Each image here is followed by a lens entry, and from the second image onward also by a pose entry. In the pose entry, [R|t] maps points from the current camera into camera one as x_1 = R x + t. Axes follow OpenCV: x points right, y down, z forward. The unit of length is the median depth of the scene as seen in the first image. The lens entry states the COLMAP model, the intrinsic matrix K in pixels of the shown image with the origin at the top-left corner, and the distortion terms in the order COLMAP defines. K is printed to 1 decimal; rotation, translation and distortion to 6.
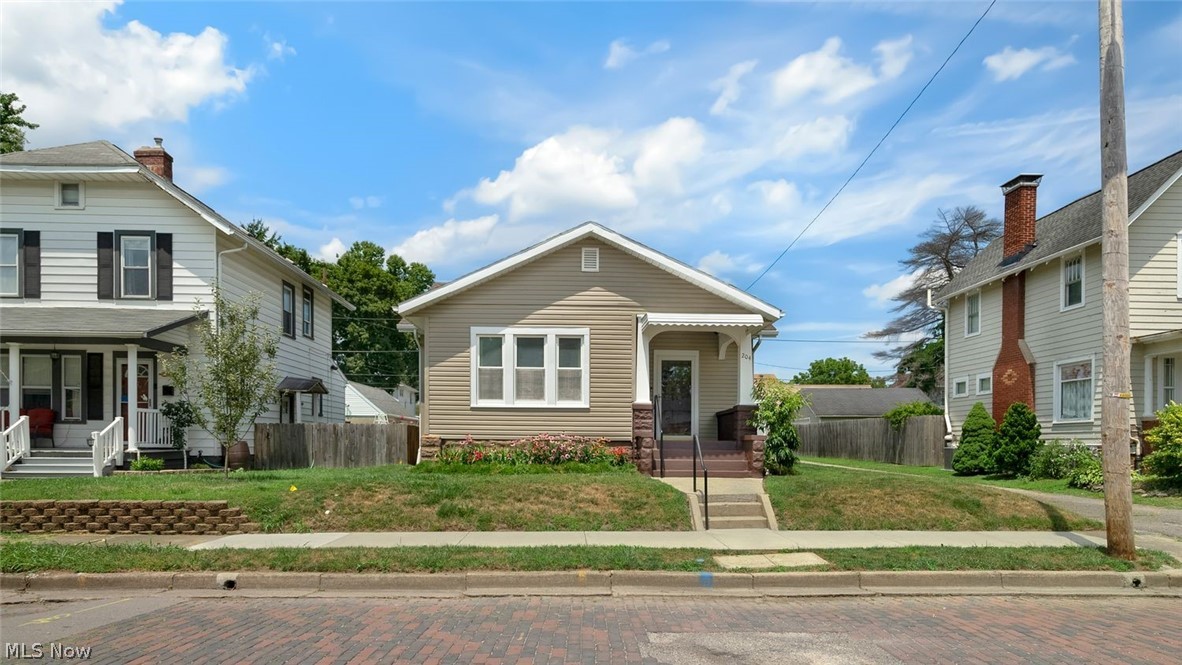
lens RADIAL K [[714.7, 0, 573.3], [0, 714.7, 339.3], [0, 0, 1]] dist [0.005598, 0.000398]
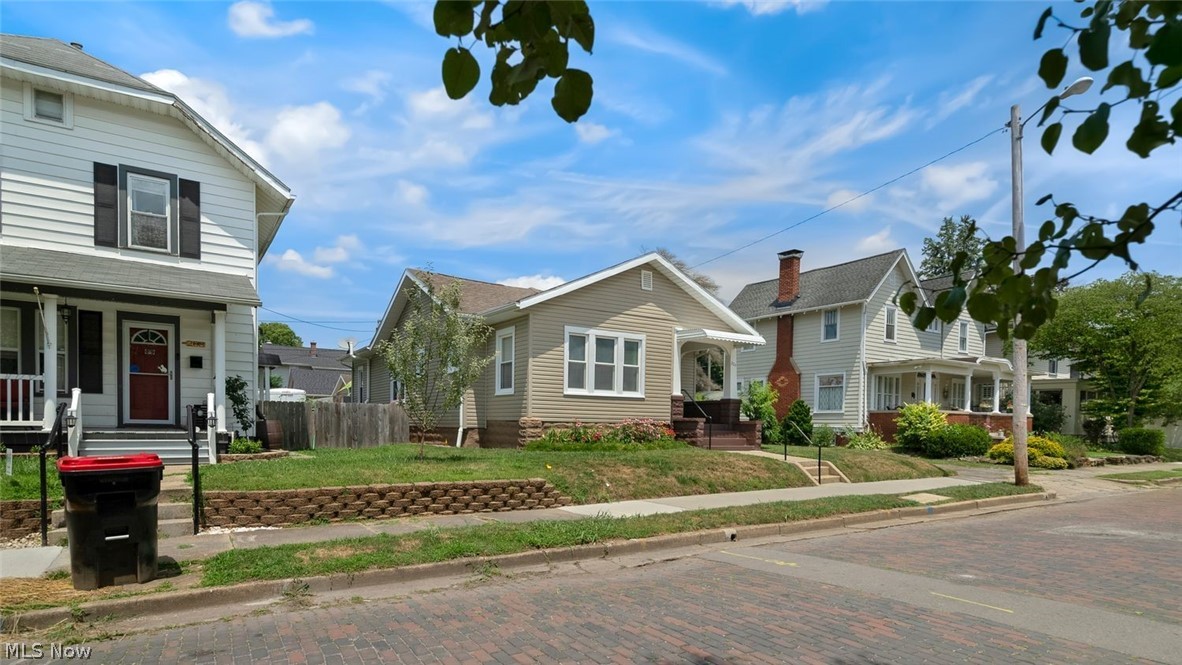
lens RADIAL K [[651.4, 0, 596.7], [0, 651.4, 347.5], [0, 0, 1]] dist [-0.007985, -0.000501]
pose [[0.838845, 0.068785, 0.540008, -0.580470], [-0.086421, 0.996232, 0.007347, 0.005096], [-0.537467, -0.052831, 0.841628, 0.067890]]
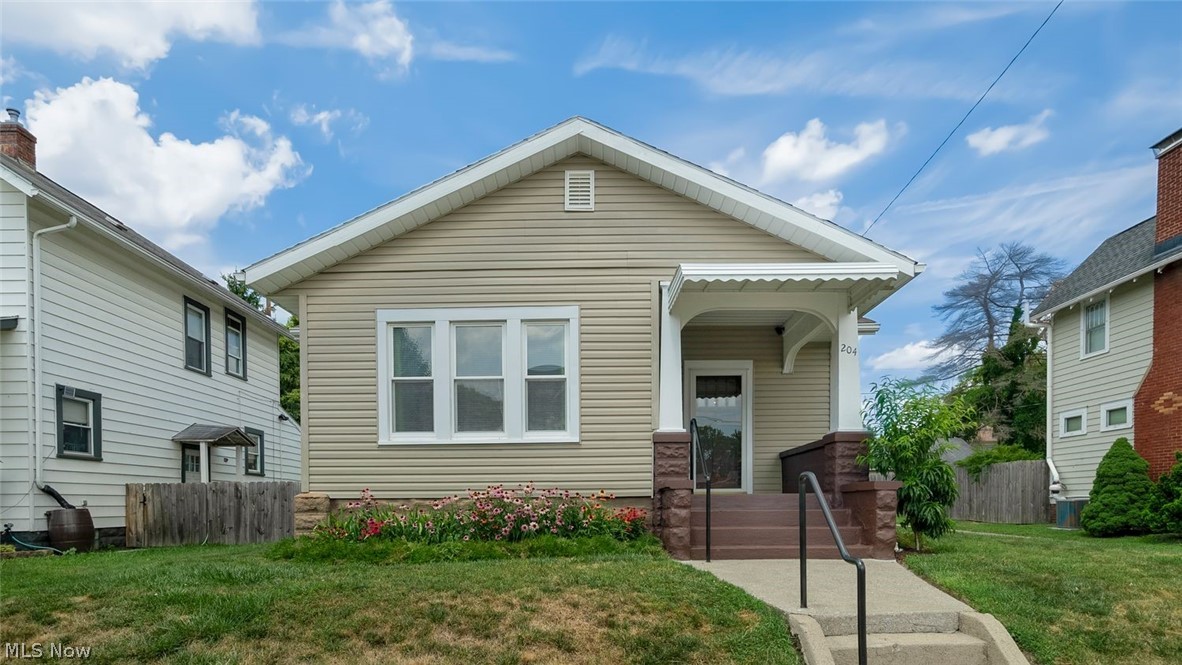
lens RADIAL K [[615.4, 0, 583.0], [0, 615.4, 470.5], [0, 0, 1]] dist [-0.001574, 0.000377]
pose [[0.999451, -0.020176, -0.026293, 0.032550], [0.022396, 0.995951, 0.087061, 0.064300], [0.024430, -0.087602, 0.995856, 0.422696]]
